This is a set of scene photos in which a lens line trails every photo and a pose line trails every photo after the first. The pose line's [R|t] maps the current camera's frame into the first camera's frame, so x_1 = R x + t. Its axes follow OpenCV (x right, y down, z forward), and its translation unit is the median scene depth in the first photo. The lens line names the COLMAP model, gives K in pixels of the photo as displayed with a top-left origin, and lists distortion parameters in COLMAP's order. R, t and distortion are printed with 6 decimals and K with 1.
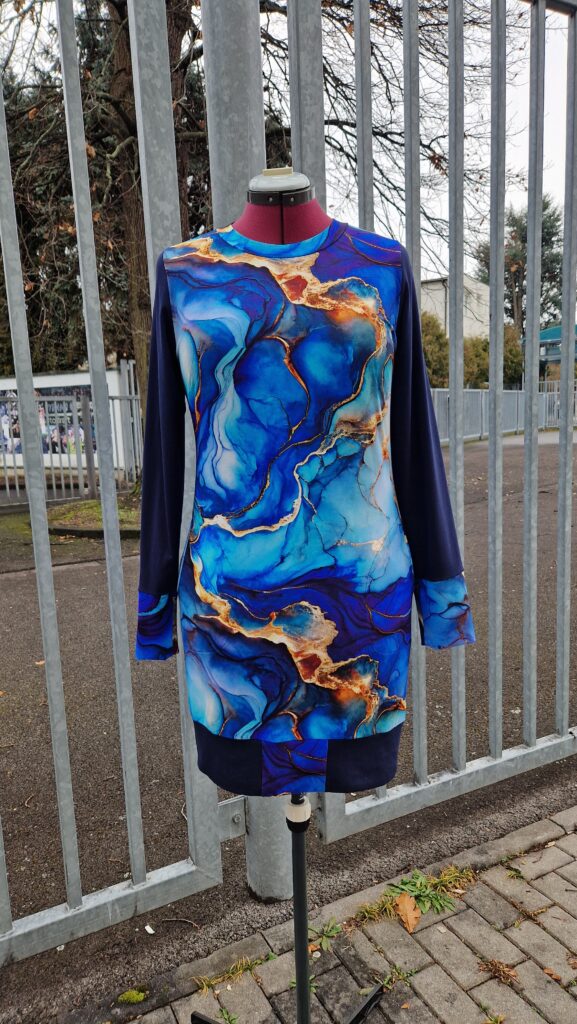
lens RADIAL K [[707.5, 0, 279.8], [0, 707.5, 511.1], [0, 0, 1]] dist [0.055794, -0.055988]
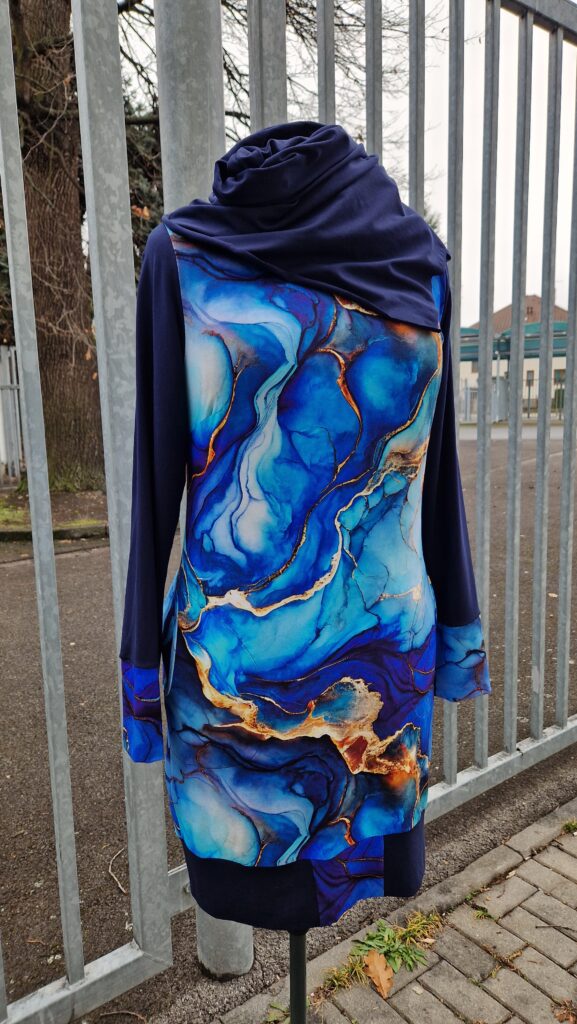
lens RADIAL K [[707.5, 0, 287.9], [0, 707.5, 495.9], [0, 0, 1]] dist [0.055794, -0.055988]
pose [[0.985658, -0.004363, 0.168696, -0.084427], [0.006029, 0.999938, -0.009363, -0.036703], [-0.168645, 0.010246, 0.985624, 0.114517]]
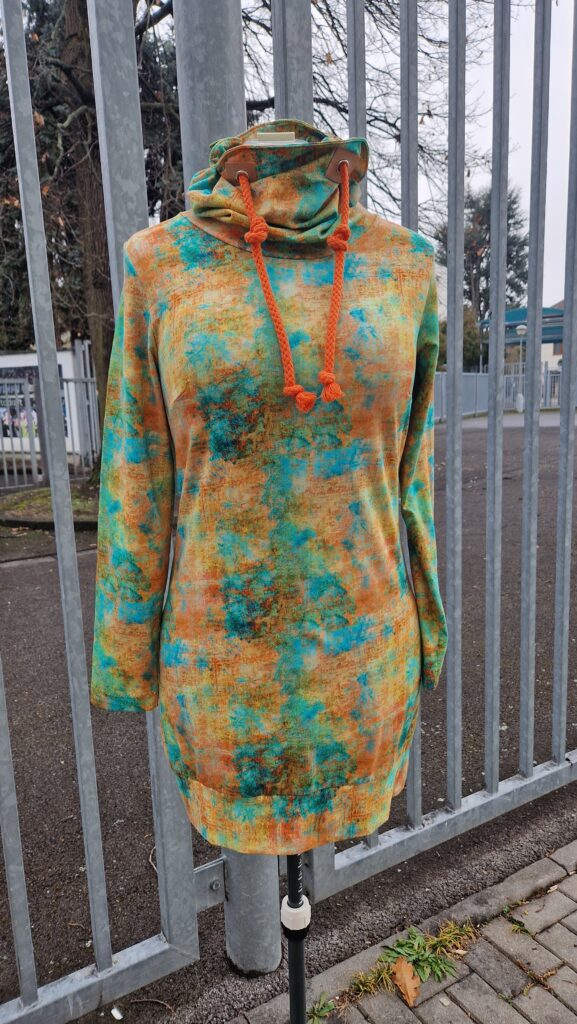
lens RADIAL K [[707.5, 0, 280.0], [0, 707.5, 505.8], [0, 0, 1]] dist [0.055794, -0.055988]
pose [[0.998287, -0.005130, 0.058274, -0.028825], [0.003902, 0.999768, 0.021163, -0.056483], [-0.058369, -0.020900, 0.998076, 0.119265]]
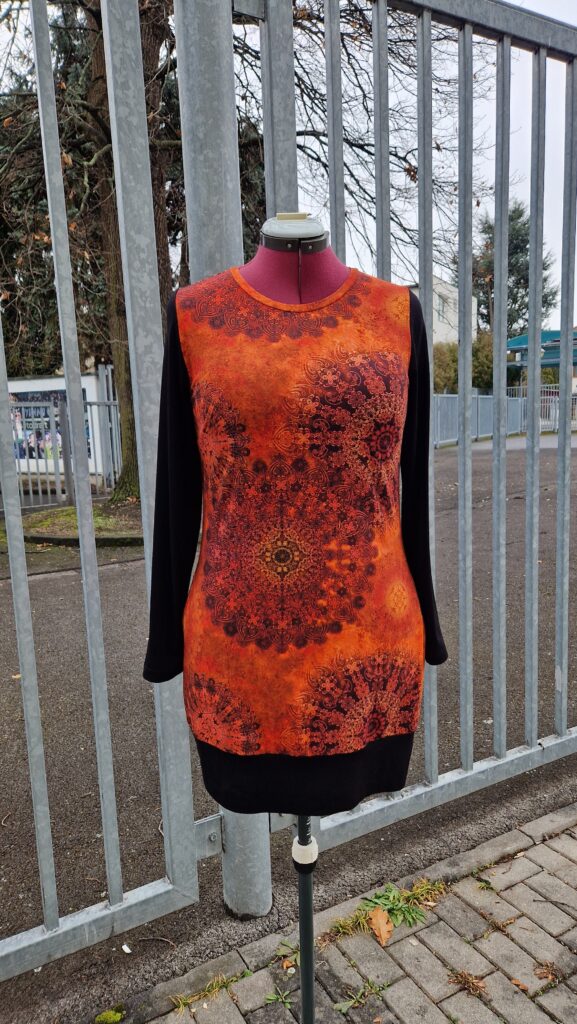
lens RADIAL K [[707.5, 0, 282.6], [0, 707.5, 507.9], [0, 0, 1]] dist [0.055794, -0.055988]
pose [[0.999464, -0.002326, 0.032646, 0.006375], [0.002586, 0.999965, -0.007922, -0.028206], [-0.032626, 0.008002, 0.999436, -0.021663]]
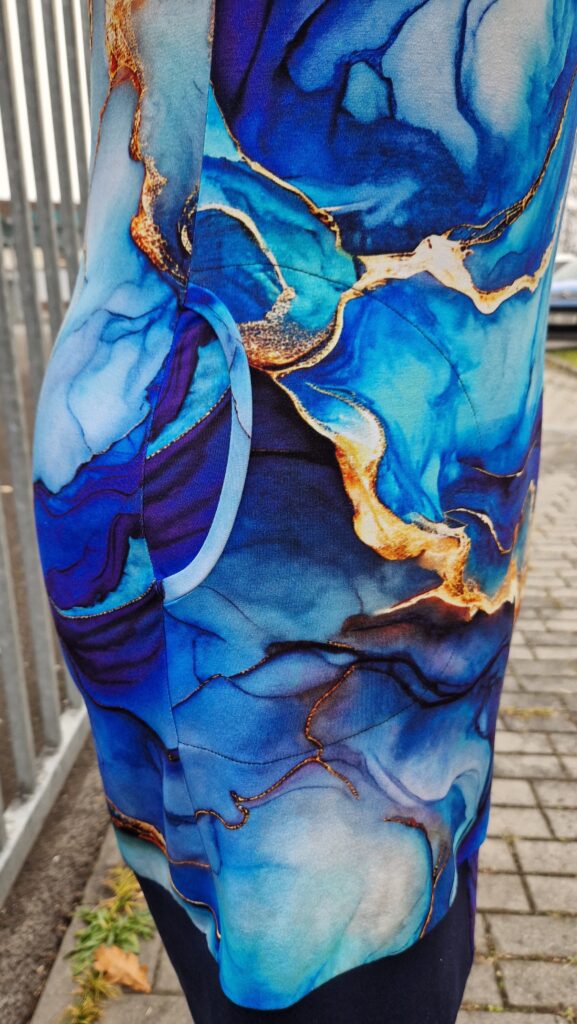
lens RADIAL K [[707.5, 0, 279.2], [0, 707.5, 506.1], [0, 0, 1]] dist [0.055794, -0.055988]
pose [[0.499823, -0.226854, 0.835892, -0.209325], [0.128372, 0.973834, 0.187530, 0.026812], [-0.856562, 0.013574, 0.515866, 0.509316]]
